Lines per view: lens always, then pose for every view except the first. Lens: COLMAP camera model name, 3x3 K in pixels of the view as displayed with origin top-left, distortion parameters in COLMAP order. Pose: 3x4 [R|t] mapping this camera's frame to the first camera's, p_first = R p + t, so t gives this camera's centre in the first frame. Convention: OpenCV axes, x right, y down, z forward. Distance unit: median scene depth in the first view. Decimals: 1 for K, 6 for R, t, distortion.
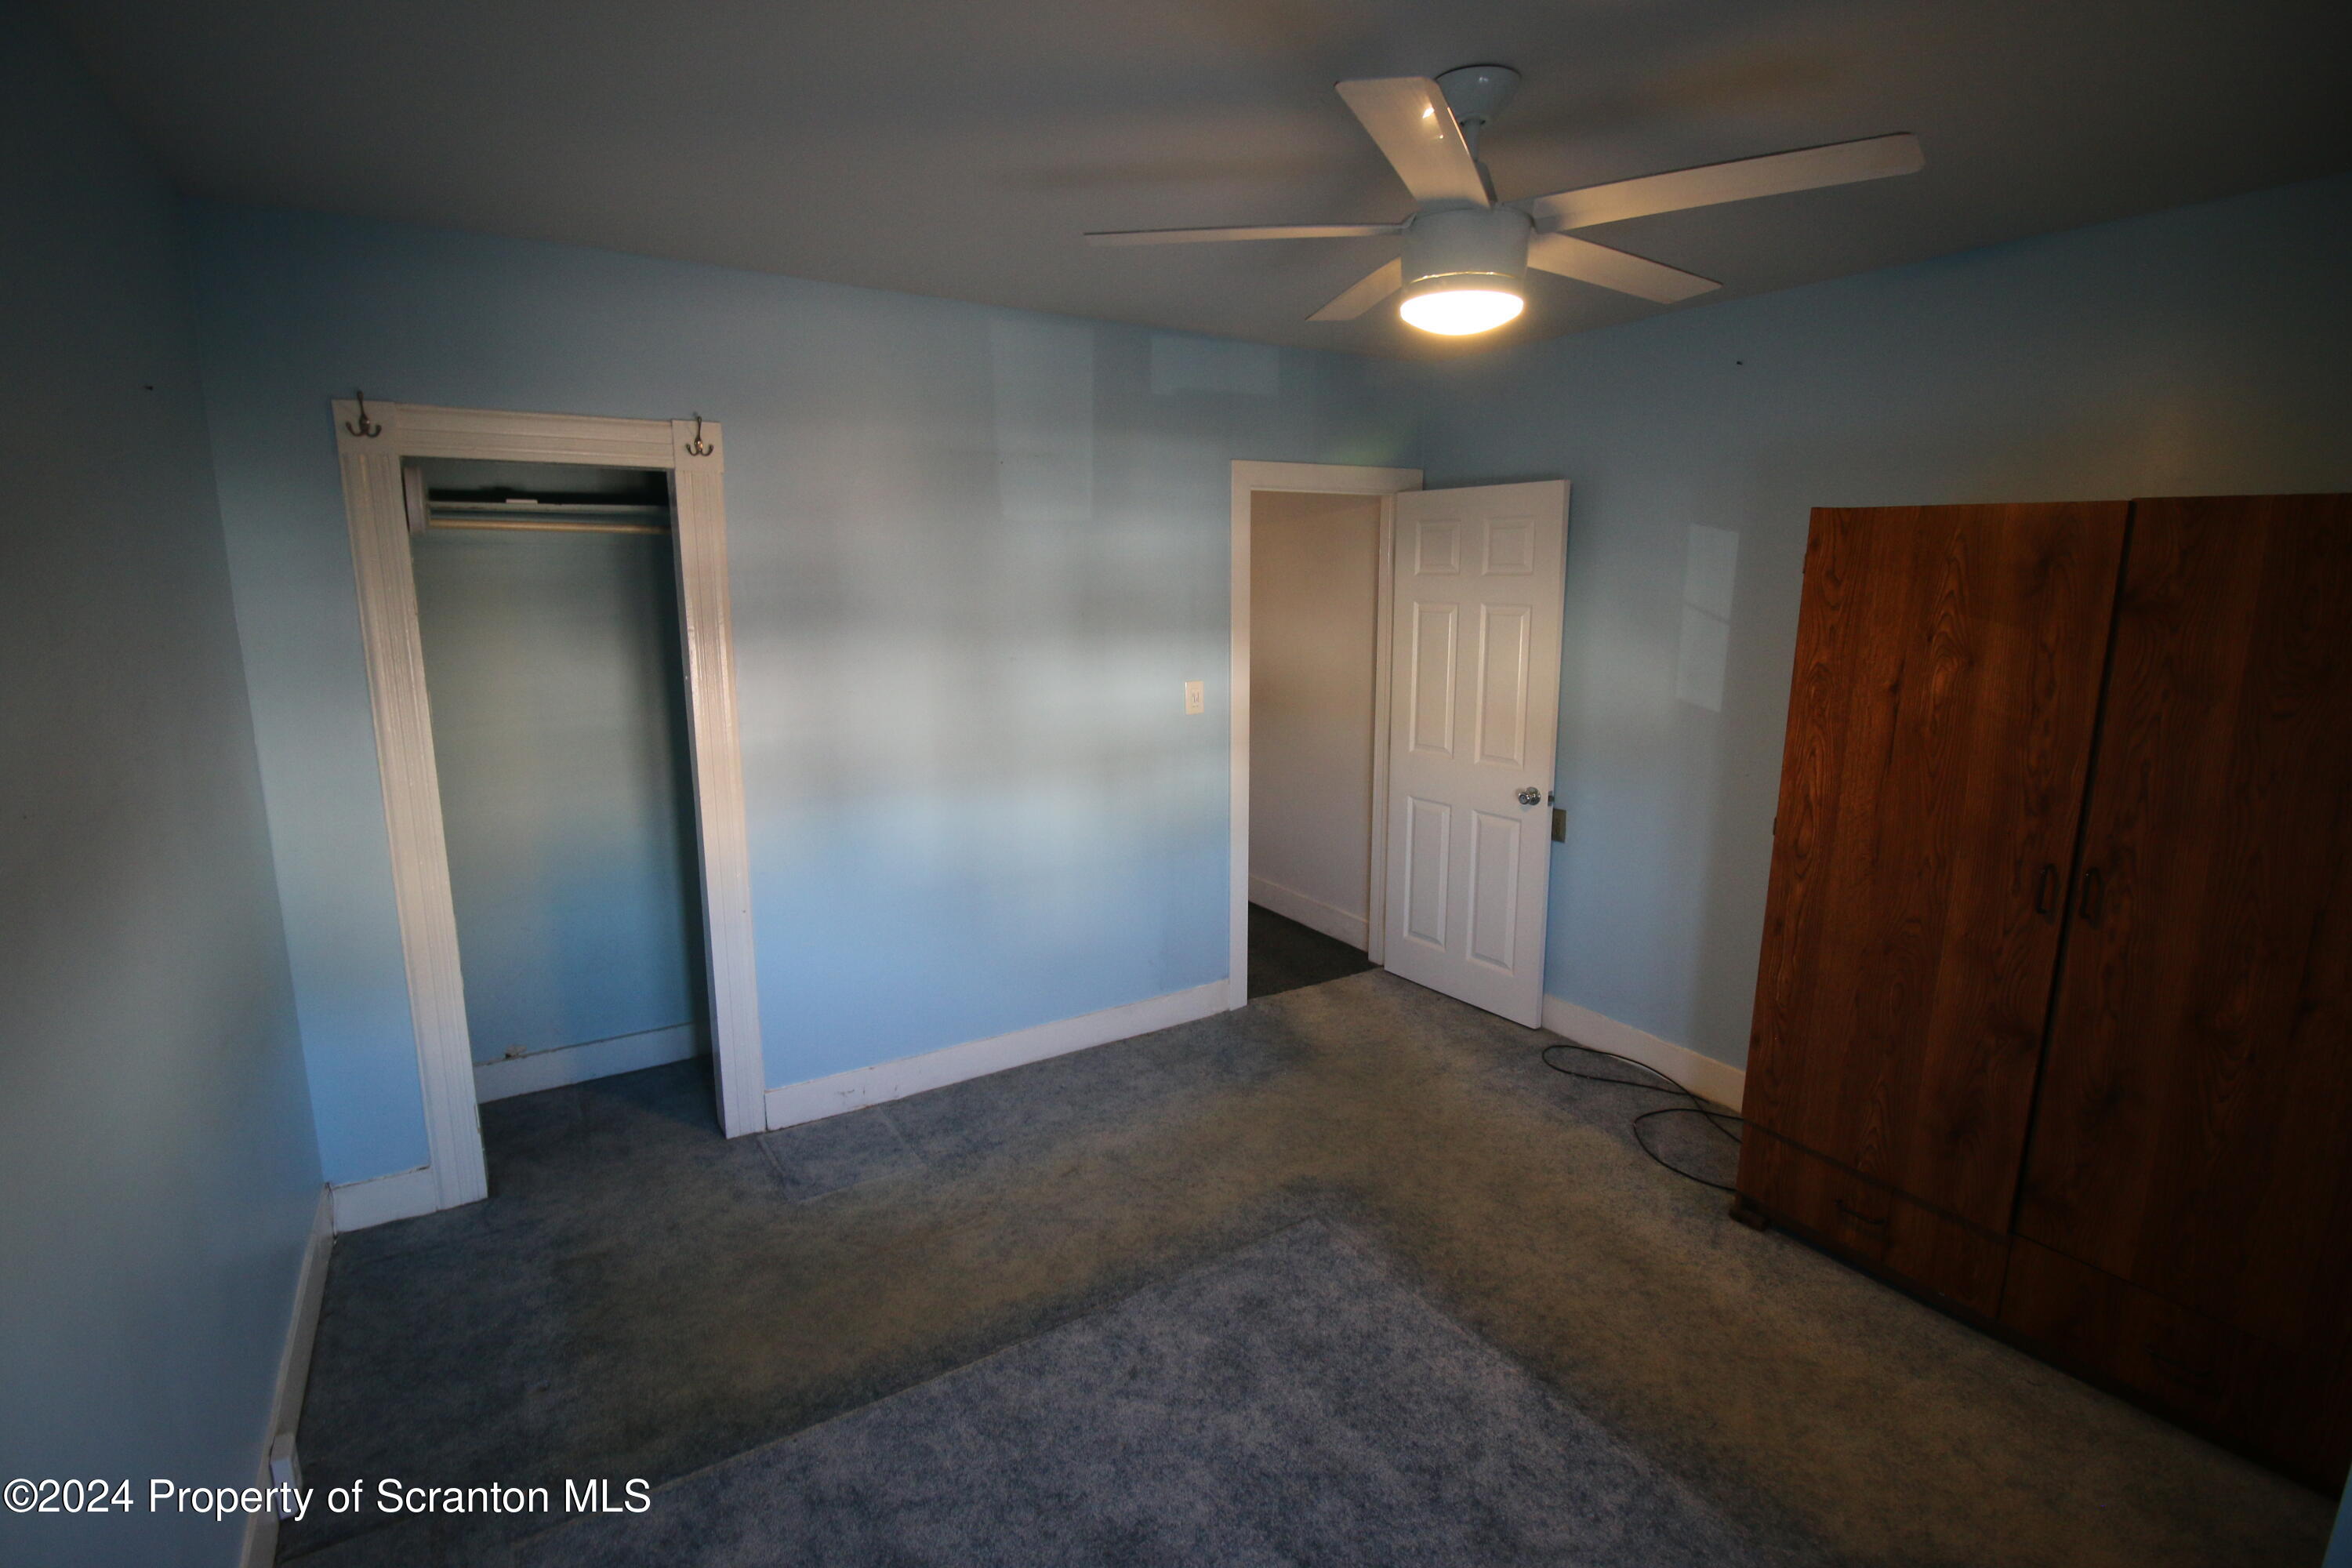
lens RADIAL K [[1064.7, 0, 1162.7], [0, 1064.7, 767.9], [0, 0, 1]] dist [0.000990, -0.011786]
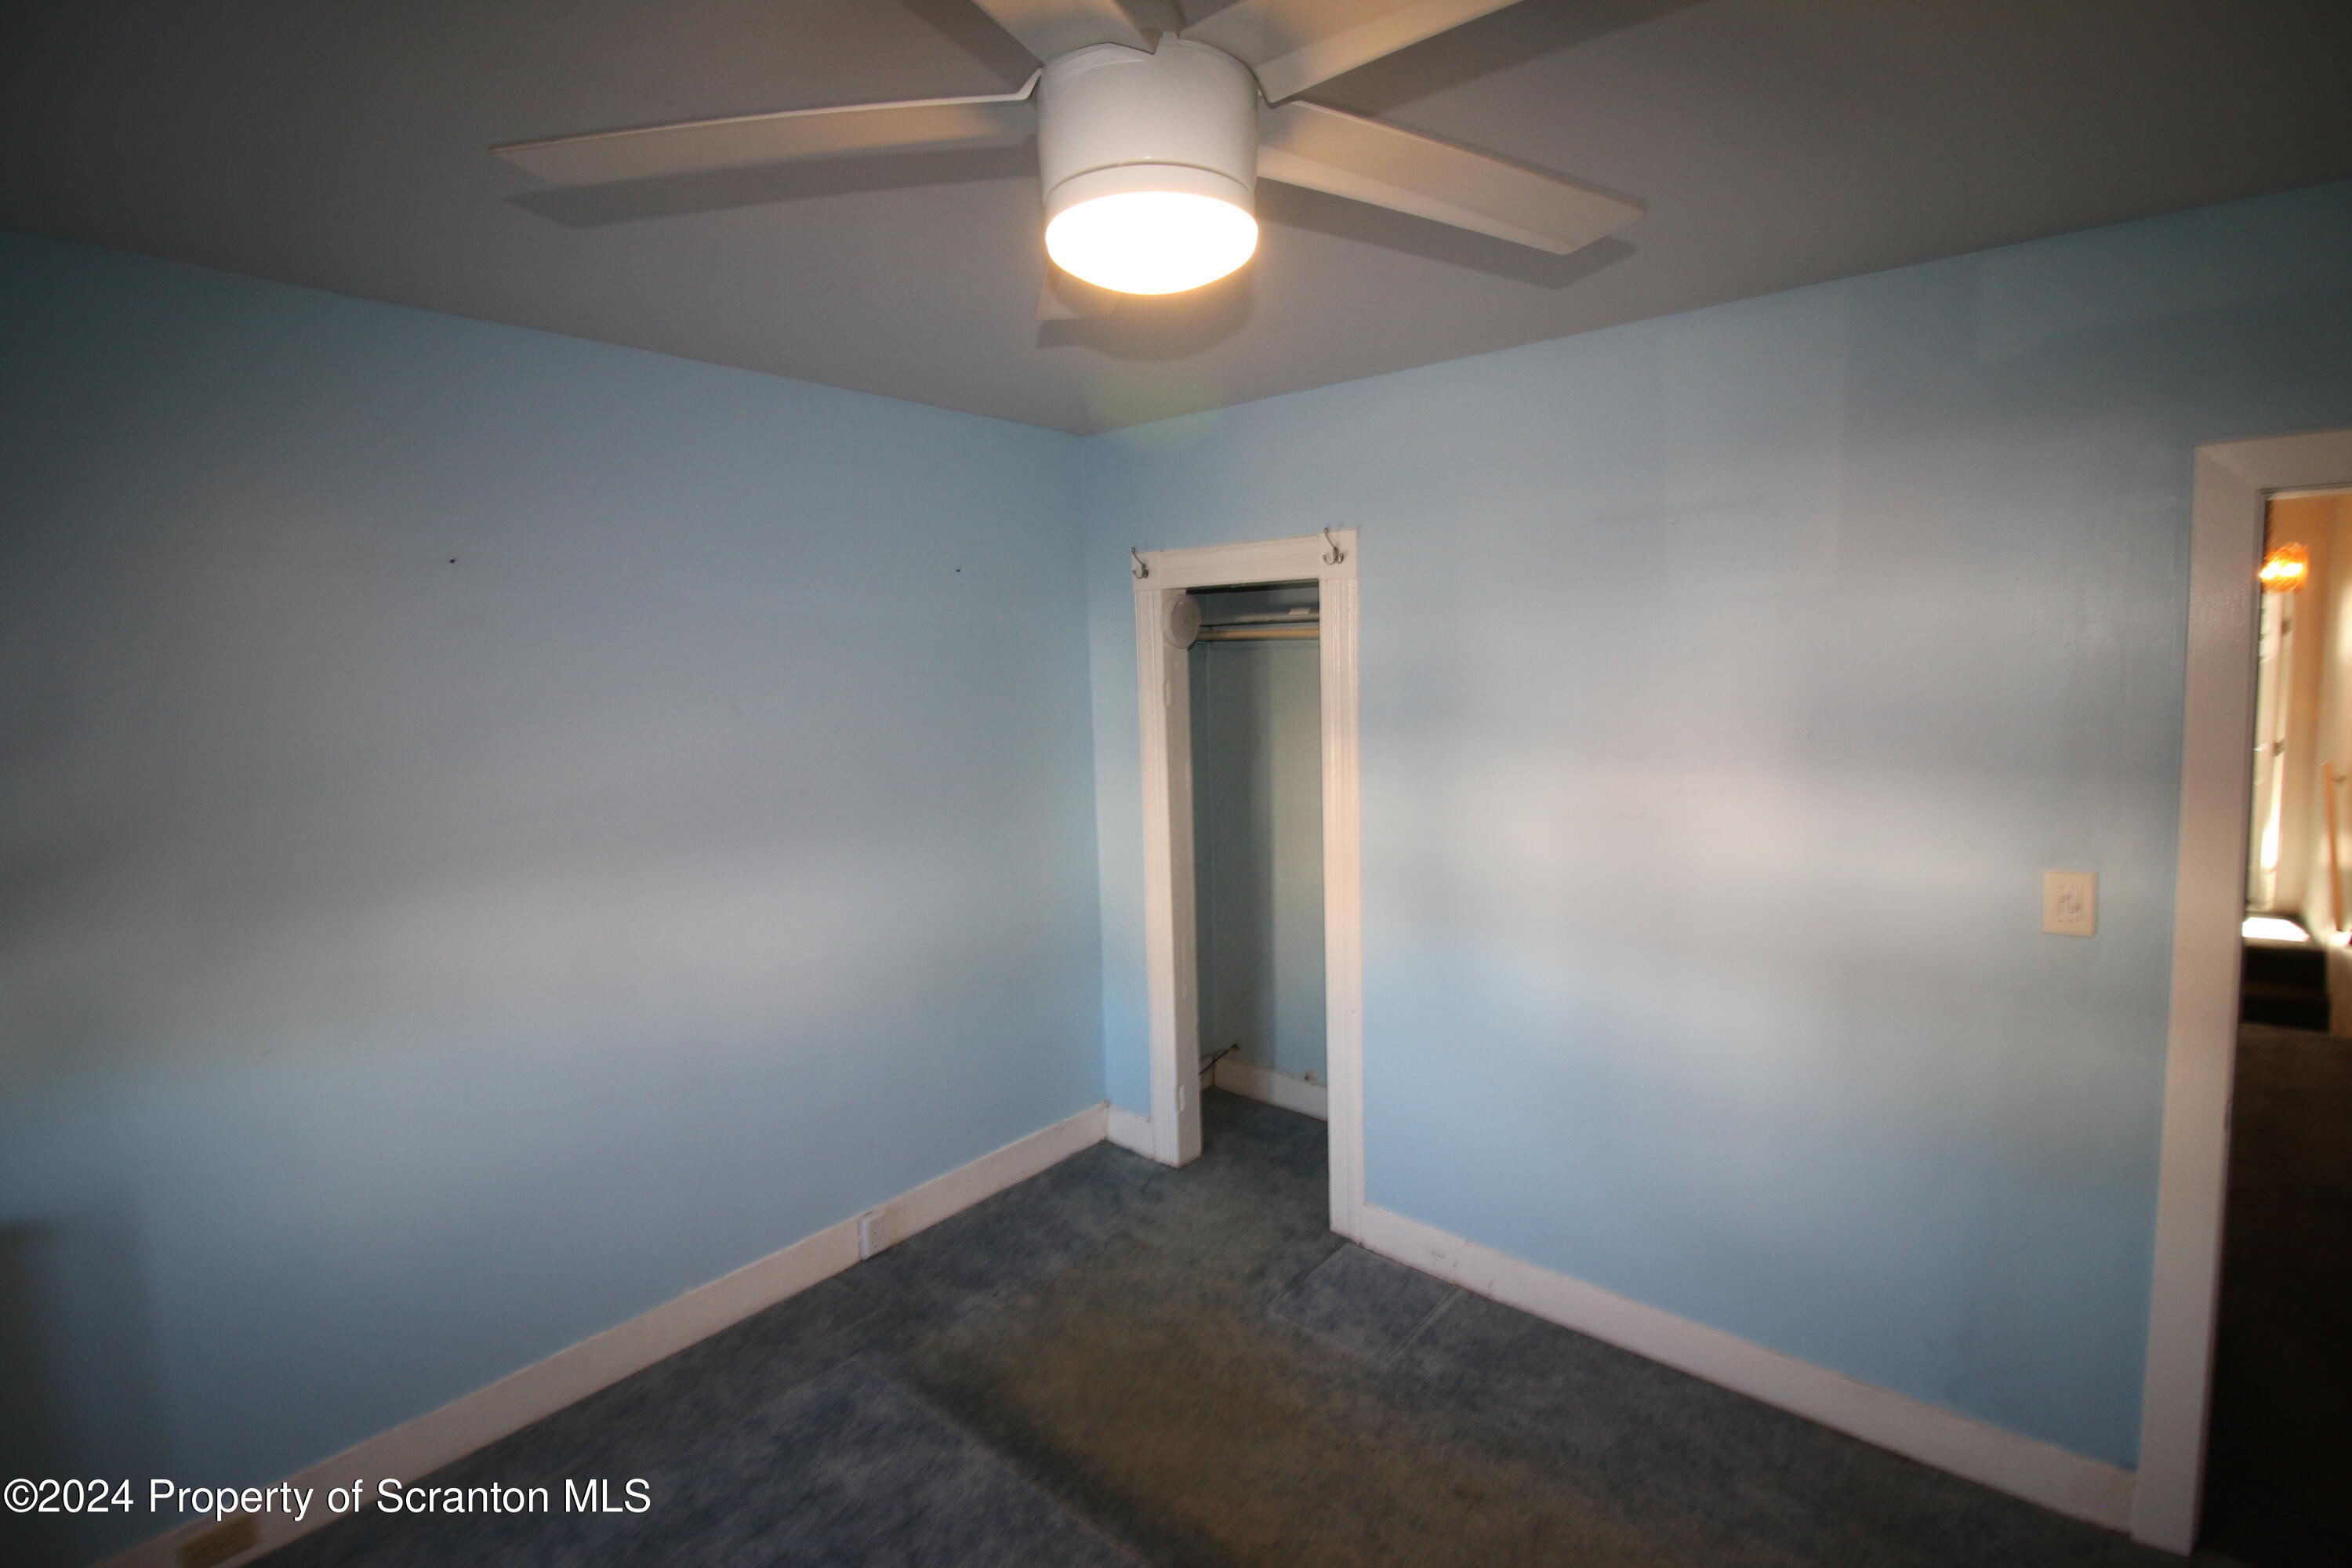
lens RADIAL K [[1064.7, 0, 1162.7], [0, 1064.7, 767.9], [0, 0, 1]] dist [0.000990, -0.011786]
pose [[0.294204, 0.086509, -0.951820, 0.493639], [-0.155520, 0.986955, 0.041631, -0.104876], [0.943005, 0.135779, 0.303820, 0.516877]]
